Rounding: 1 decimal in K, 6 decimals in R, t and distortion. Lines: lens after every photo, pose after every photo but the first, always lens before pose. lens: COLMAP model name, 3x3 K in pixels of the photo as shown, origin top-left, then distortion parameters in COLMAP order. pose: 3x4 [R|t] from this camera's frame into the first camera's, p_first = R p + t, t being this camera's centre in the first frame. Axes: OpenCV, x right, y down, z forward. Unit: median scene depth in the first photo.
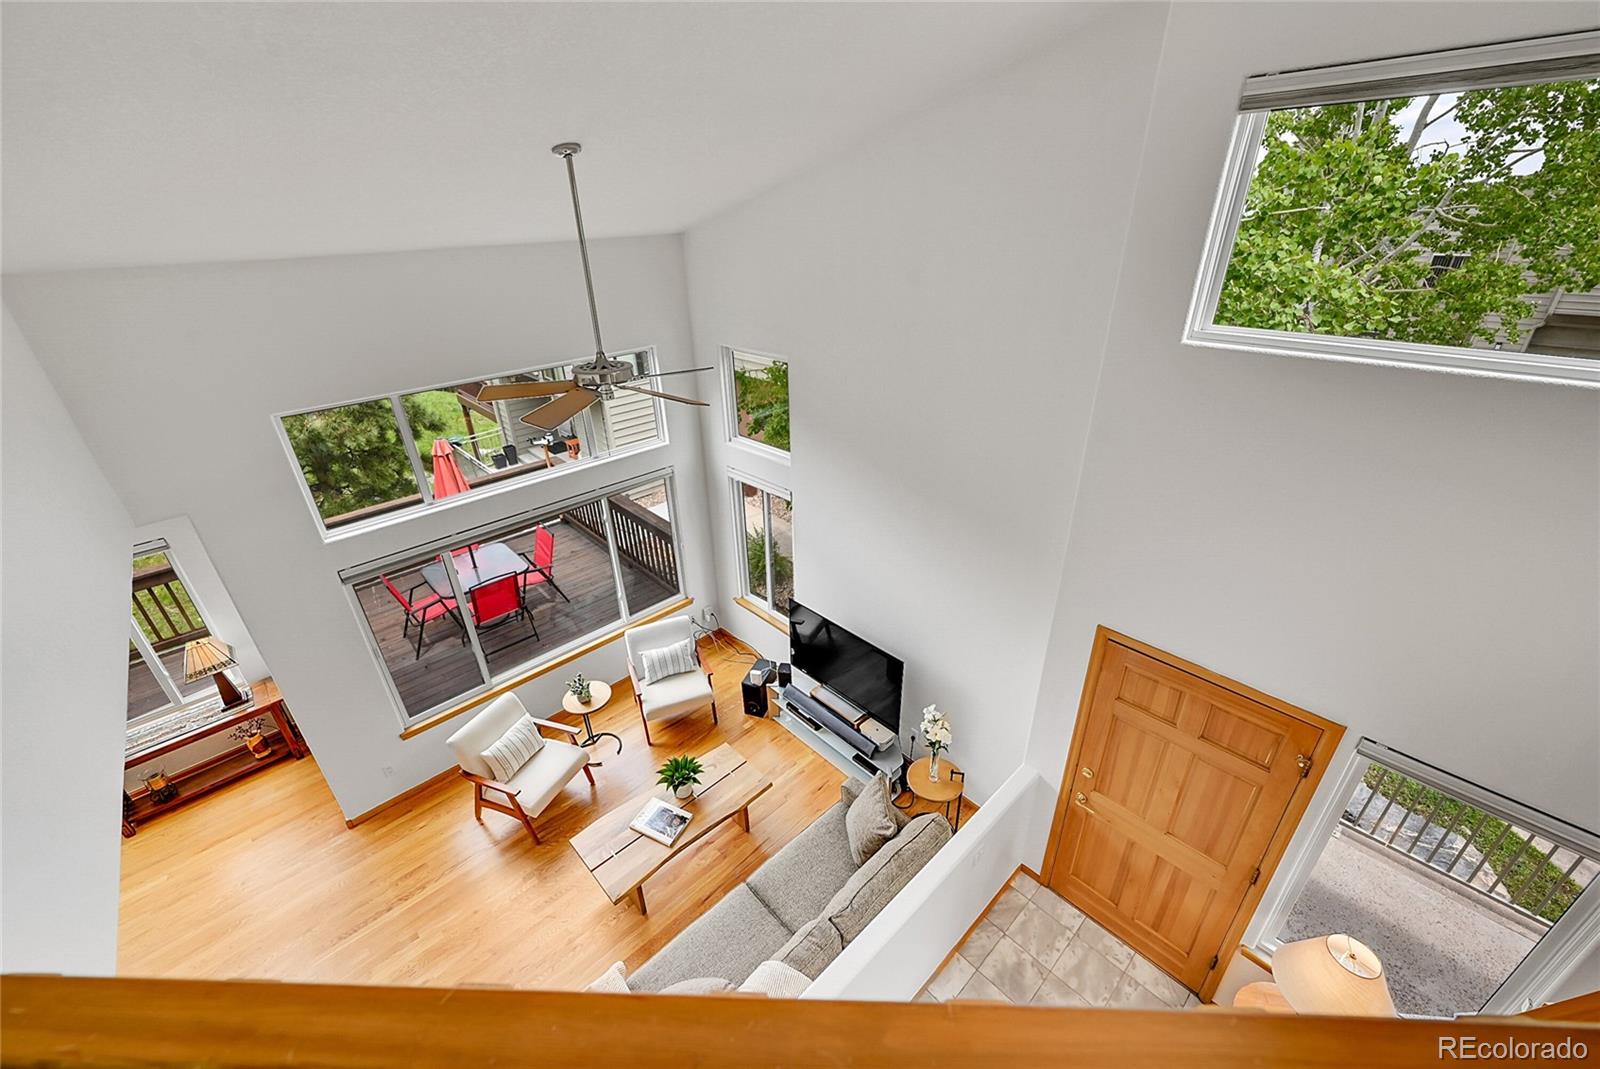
lens RADIAL K [[626.7, 0, 804.0], [0, 626.7, 529.4], [0, 0, 1]] dist [-0.000863, -0.000107]
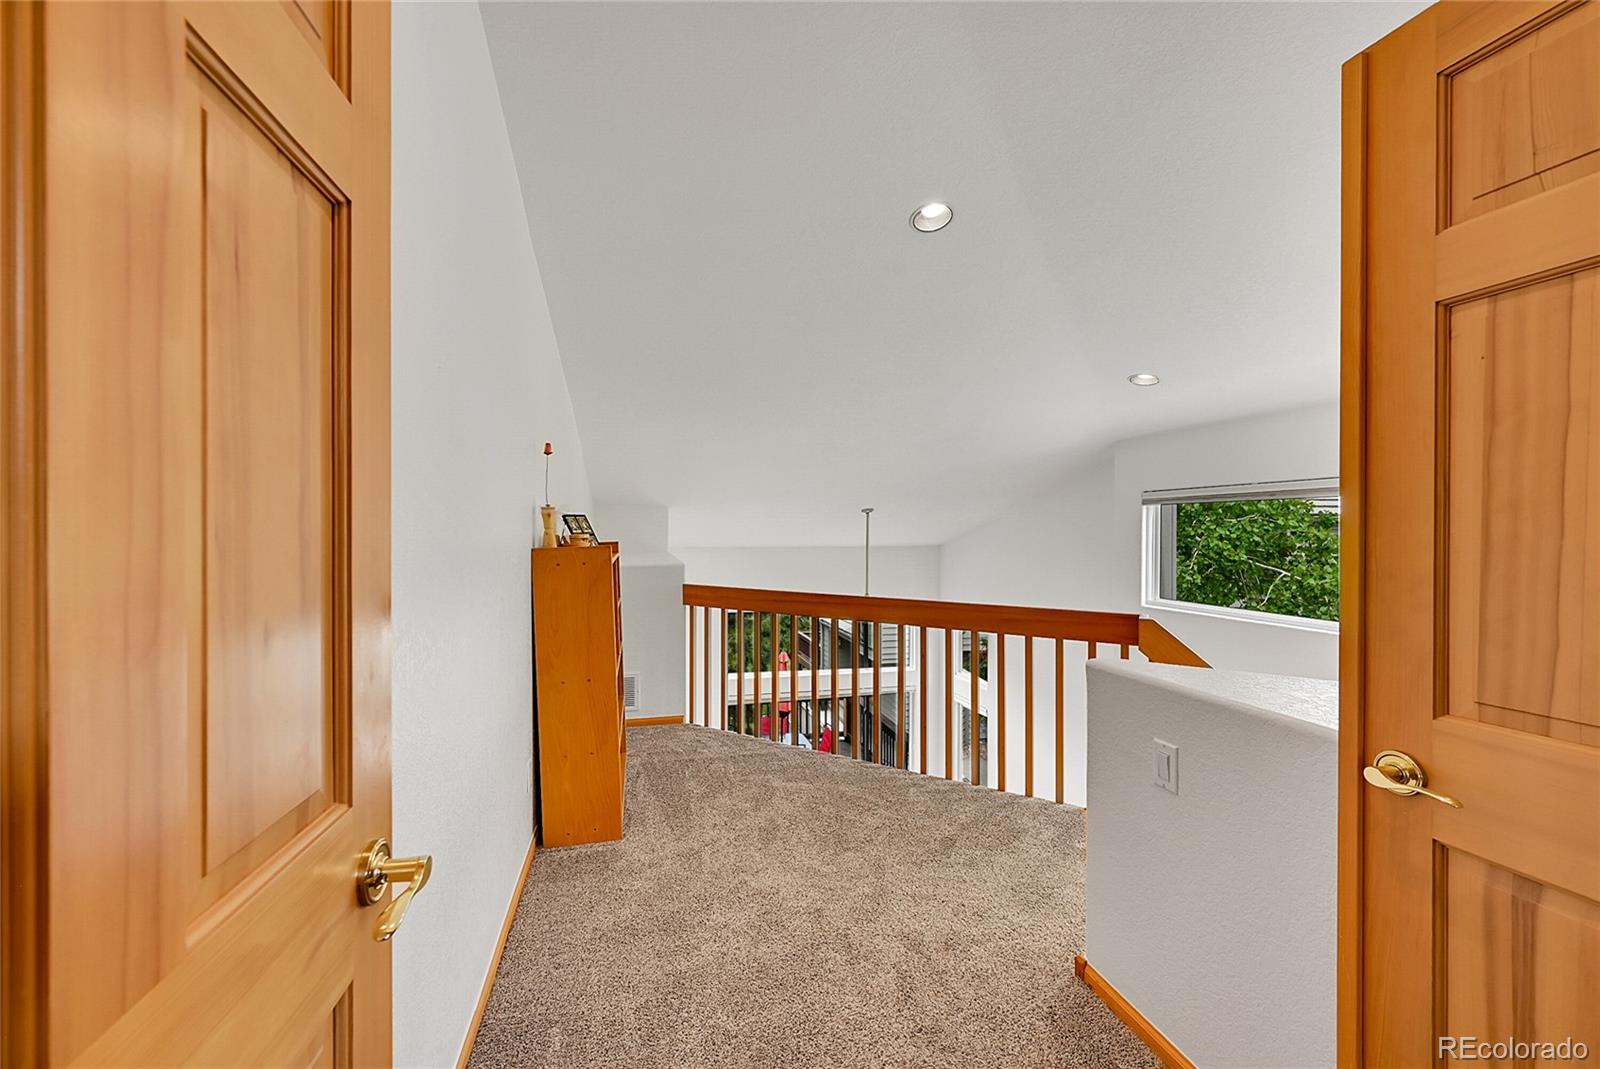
lens RADIAL K [[626.7, 0, 804.0], [0, 626.7, 529.4], [0, 0, 1]] dist [-0.000863, -0.000107]
pose [[0.886390, 0.020926, -0.462467, 0.561531], [-0.224381, 0.893213, -0.389645, 0.470554], [0.404928, 0.449146, 0.796430, -1.047447]]
